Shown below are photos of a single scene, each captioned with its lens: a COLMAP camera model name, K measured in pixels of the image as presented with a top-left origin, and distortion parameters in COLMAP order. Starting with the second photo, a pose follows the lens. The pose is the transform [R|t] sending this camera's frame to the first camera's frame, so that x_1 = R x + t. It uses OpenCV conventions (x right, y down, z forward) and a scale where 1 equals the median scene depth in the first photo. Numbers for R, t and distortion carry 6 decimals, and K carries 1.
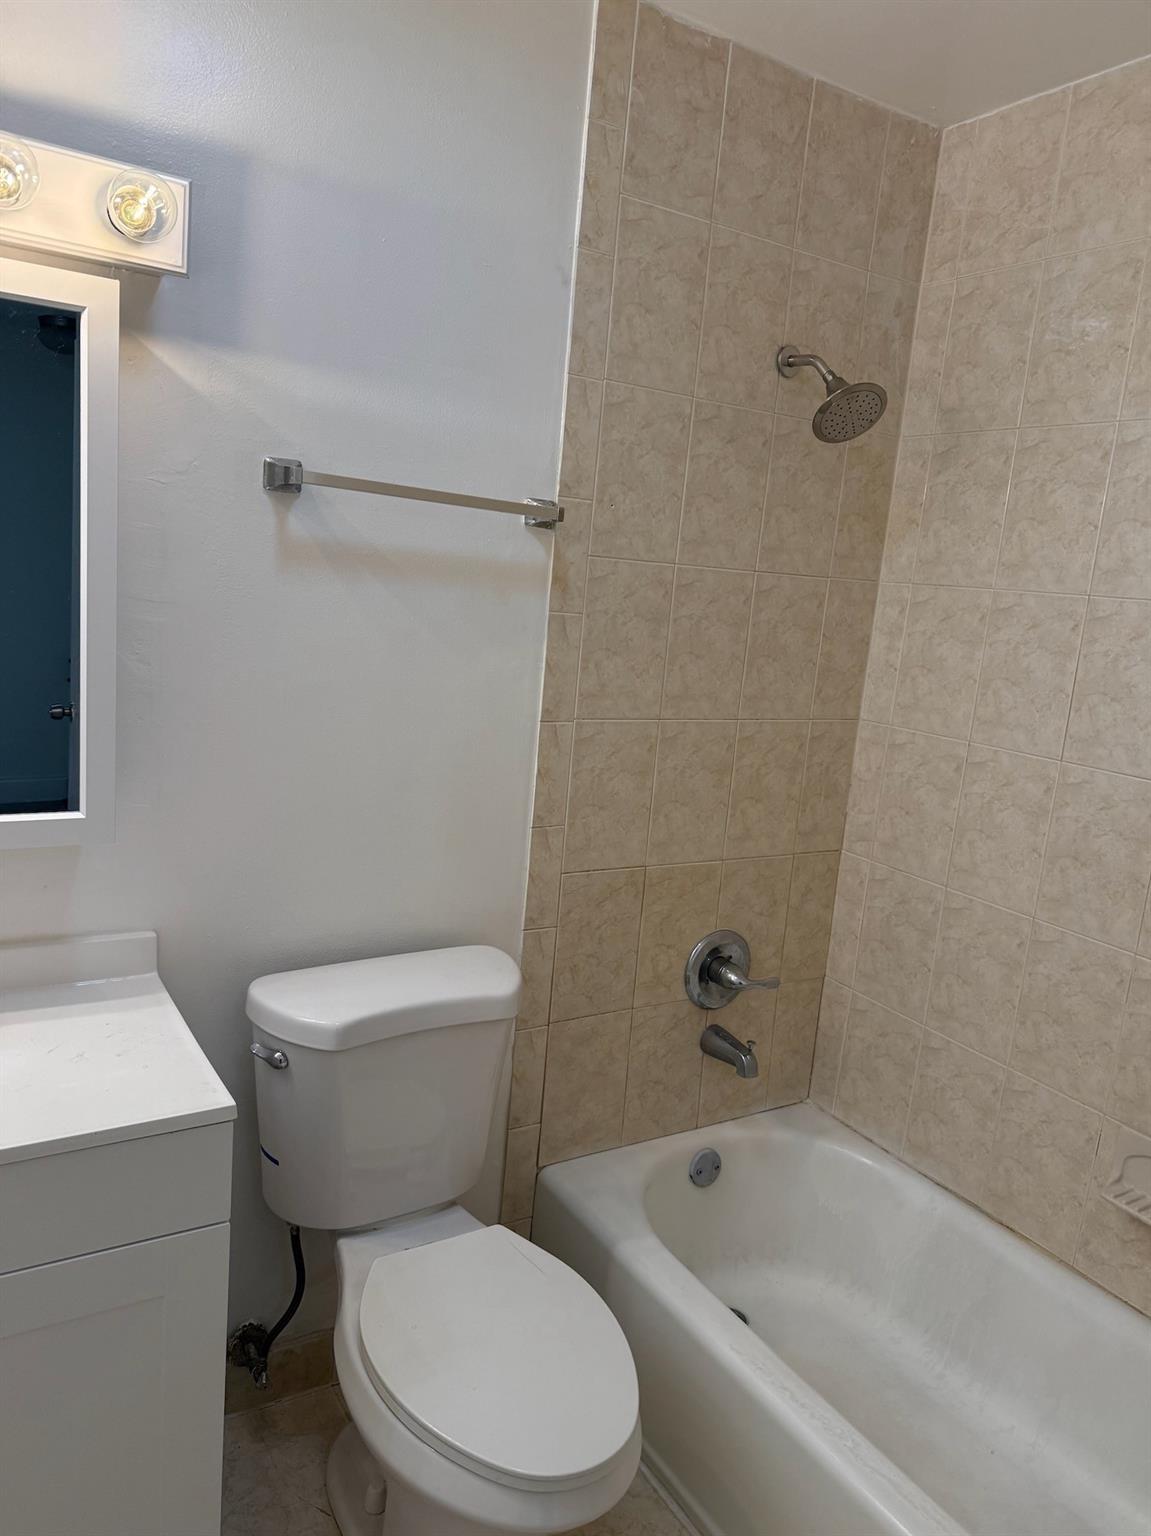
lens RADIAL K [[1077.2, 0, 559.5], [0, 1077.2, 770.8], [0, 0, 1]] dist [0.029331, -0.047183]
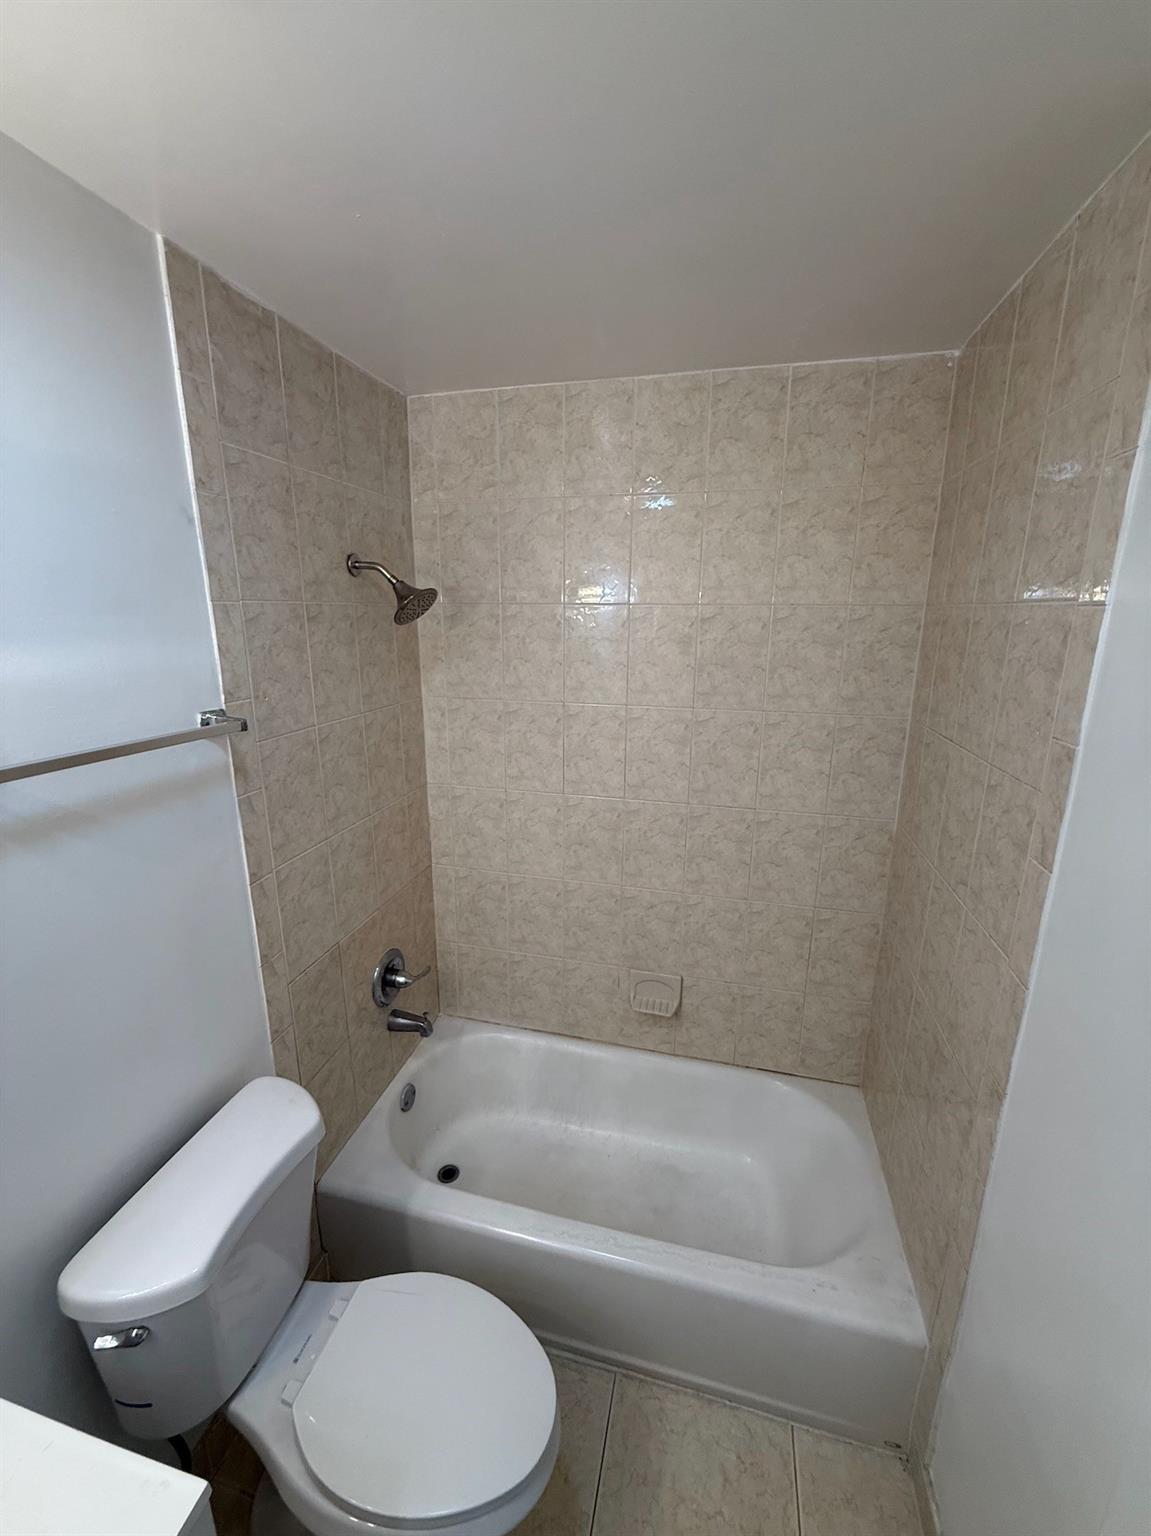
lens RADIAL K [[614.0, 0, 580.3], [0, 614.0, 765.9], [0, 0, 1]] dist [0.002114, 0.000458]
pose [[0.709970, -0.247546, 0.659290, -0.175026], [0.180832, 0.968876, 0.169055, -0.222933], [-0.680619, -0.000803, 0.732637, 0.241835]]
